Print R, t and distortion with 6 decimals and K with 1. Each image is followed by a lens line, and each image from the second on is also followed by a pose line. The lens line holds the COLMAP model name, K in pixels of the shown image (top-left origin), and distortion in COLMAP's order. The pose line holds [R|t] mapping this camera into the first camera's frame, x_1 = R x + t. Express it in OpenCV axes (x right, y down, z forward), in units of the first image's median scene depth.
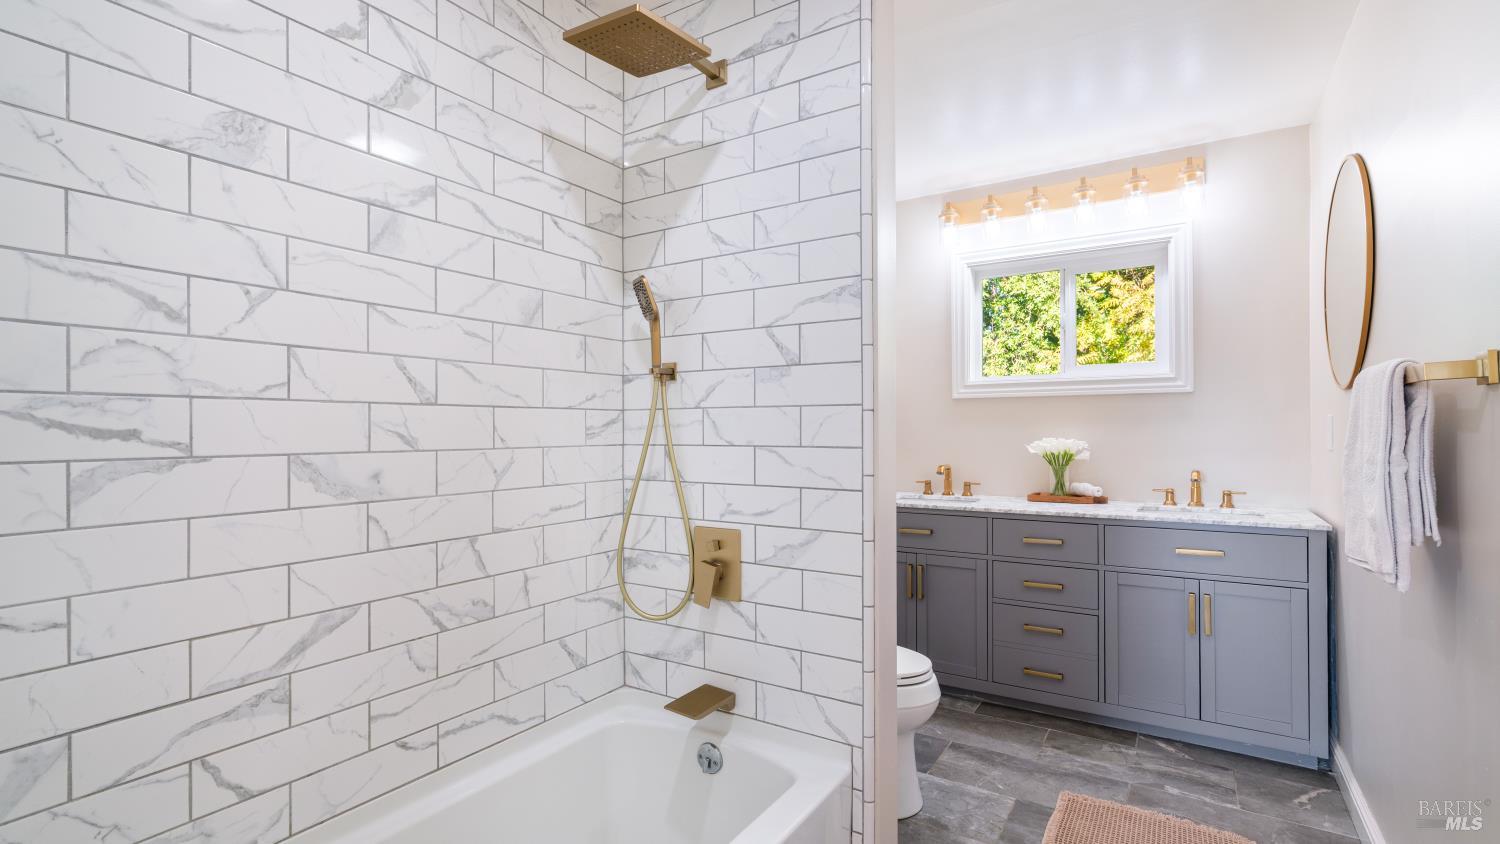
lens RADIAL K [[682.0, 0, 753.9], [0, 682.0, 429.2], [0, 0, 1]] dist [-0.004823, 0.001651]
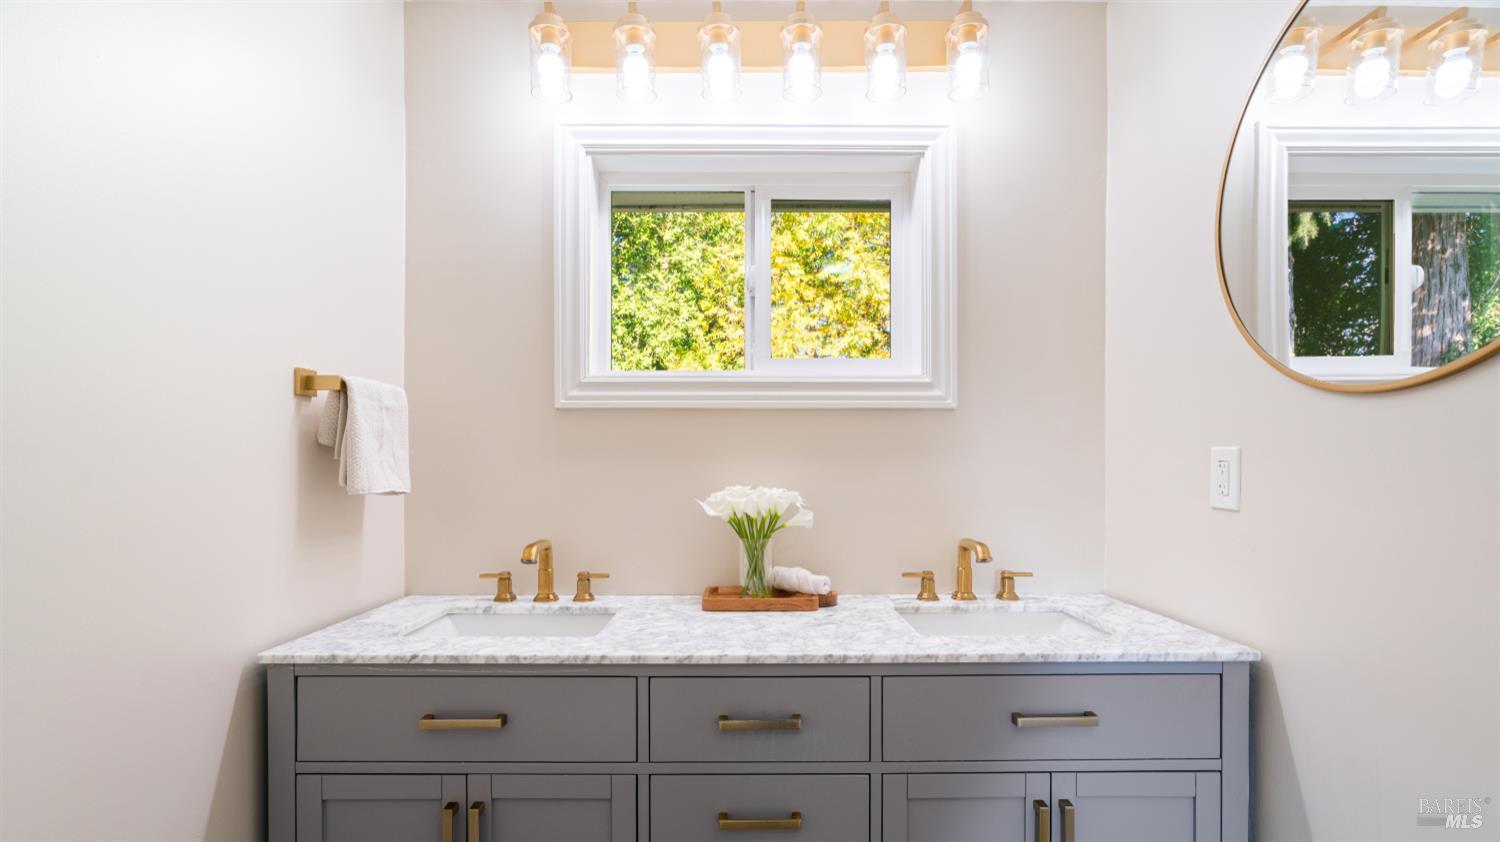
lens RADIAL K [[682.0, 0, 759.9], [0, 682.0, 467.8], [0, 0, 1]] dist [-0.004823, 0.001651]
pose [[0.836339, 0.002372, 0.548207, 0.154151], [-0.005610, 0.999975, 0.004233, -0.003333], [-0.548184, -0.006616, 0.836332, 0.539565]]
